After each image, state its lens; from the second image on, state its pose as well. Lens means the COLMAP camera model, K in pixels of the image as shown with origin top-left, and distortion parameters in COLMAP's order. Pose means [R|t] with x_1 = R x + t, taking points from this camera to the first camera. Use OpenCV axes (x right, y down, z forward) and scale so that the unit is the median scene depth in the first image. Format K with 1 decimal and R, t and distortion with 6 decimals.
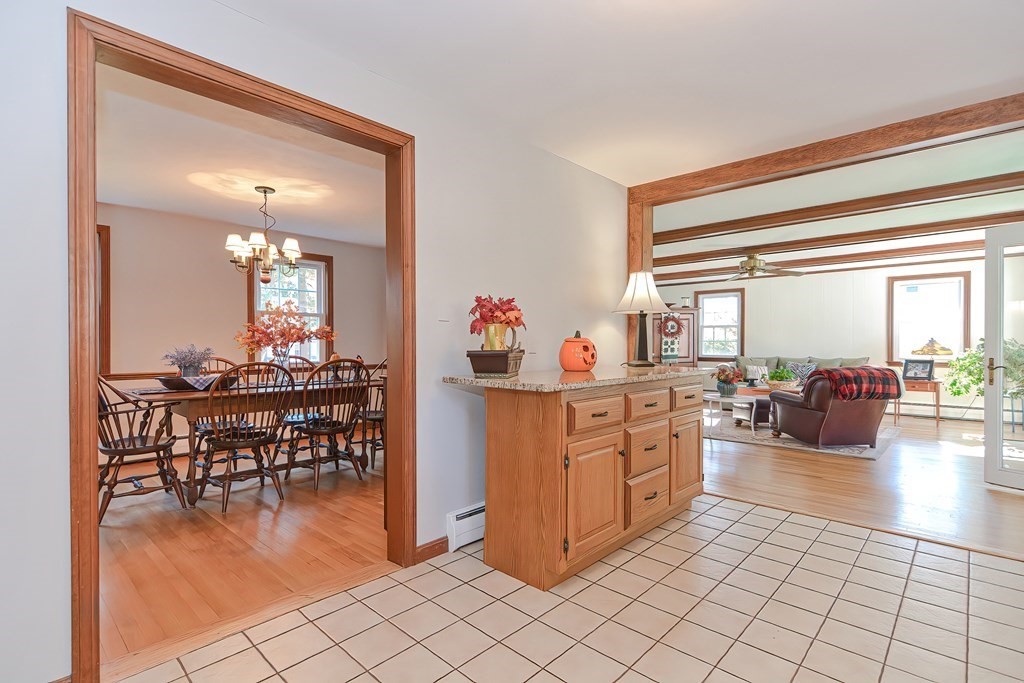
lens RADIAL K [[490.9, 0, 510.6], [0, 490.9, 349.1], [0, 0, 1]] dist [0.008906, -0.000362]
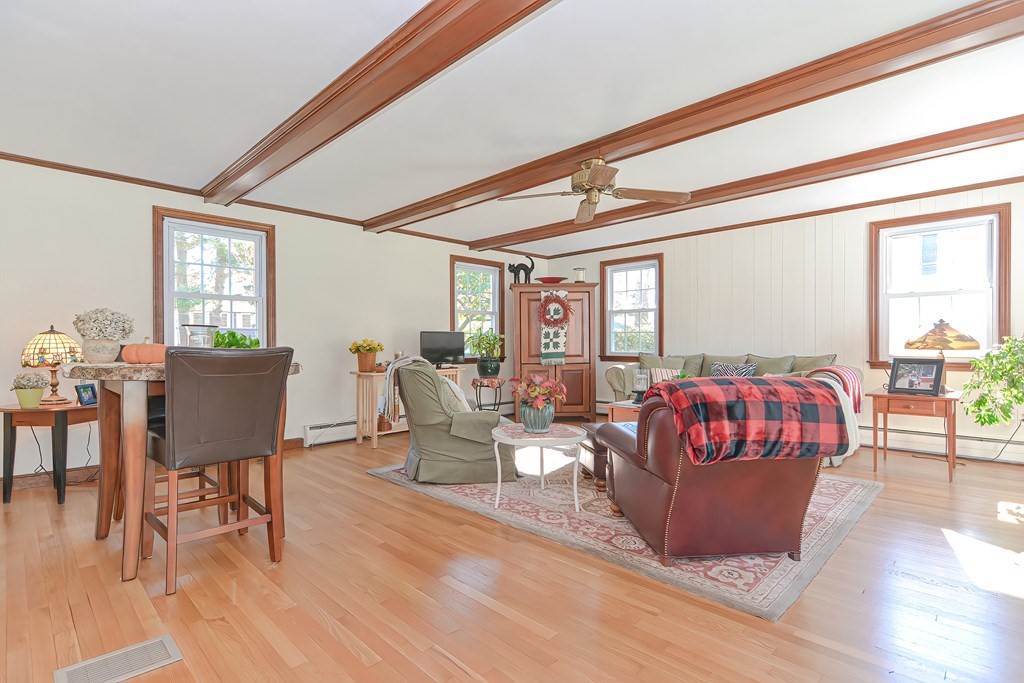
lens RADIAL K [[490.9, 0, 510.6], [0, 490.9, 349.1], [0, 0, 1]] dist [0.008906, -0.000362]
pose [[0.999597, -0.005797, -0.027783, 0.380540], [0.005824, 0.999983, 0.000905, 0.008084], [0.027778, -0.001066, 0.999614, 0.425829]]
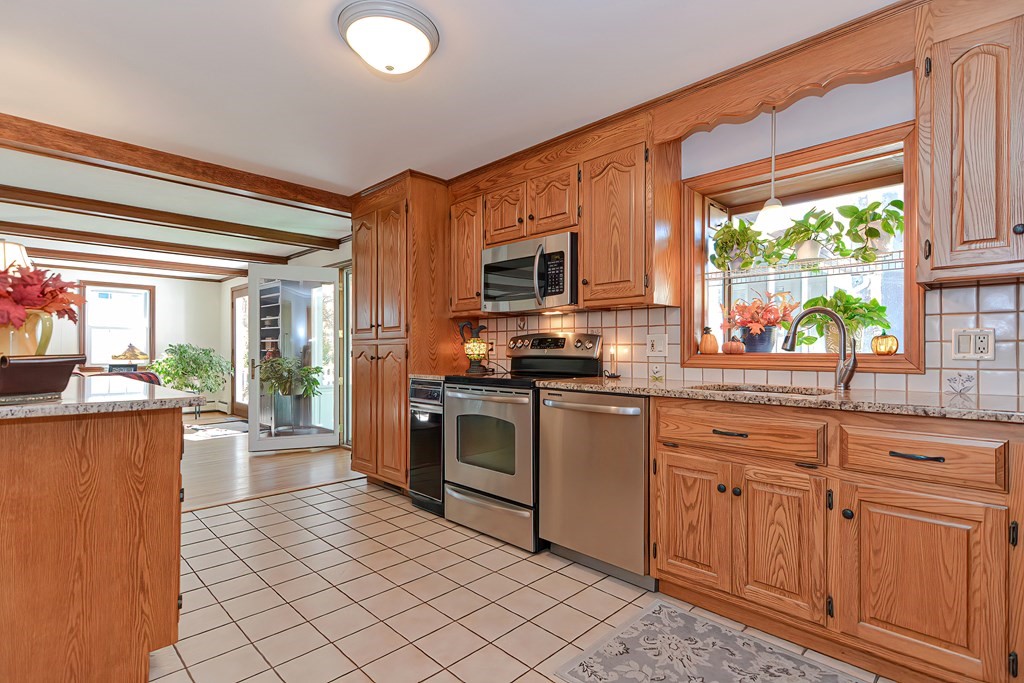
lens RADIAL K [[490.9, 0, 510.6], [0, 490.9, 349.1], [0, 0, 1]] dist [0.008906, -0.000362]
pose [[0.035002, 0.003206, 0.999382, -0.199233], [0.010235, 0.999941, -0.003567, 0.001529], [-0.999335, 0.010353, 0.034967, 0.134796]]
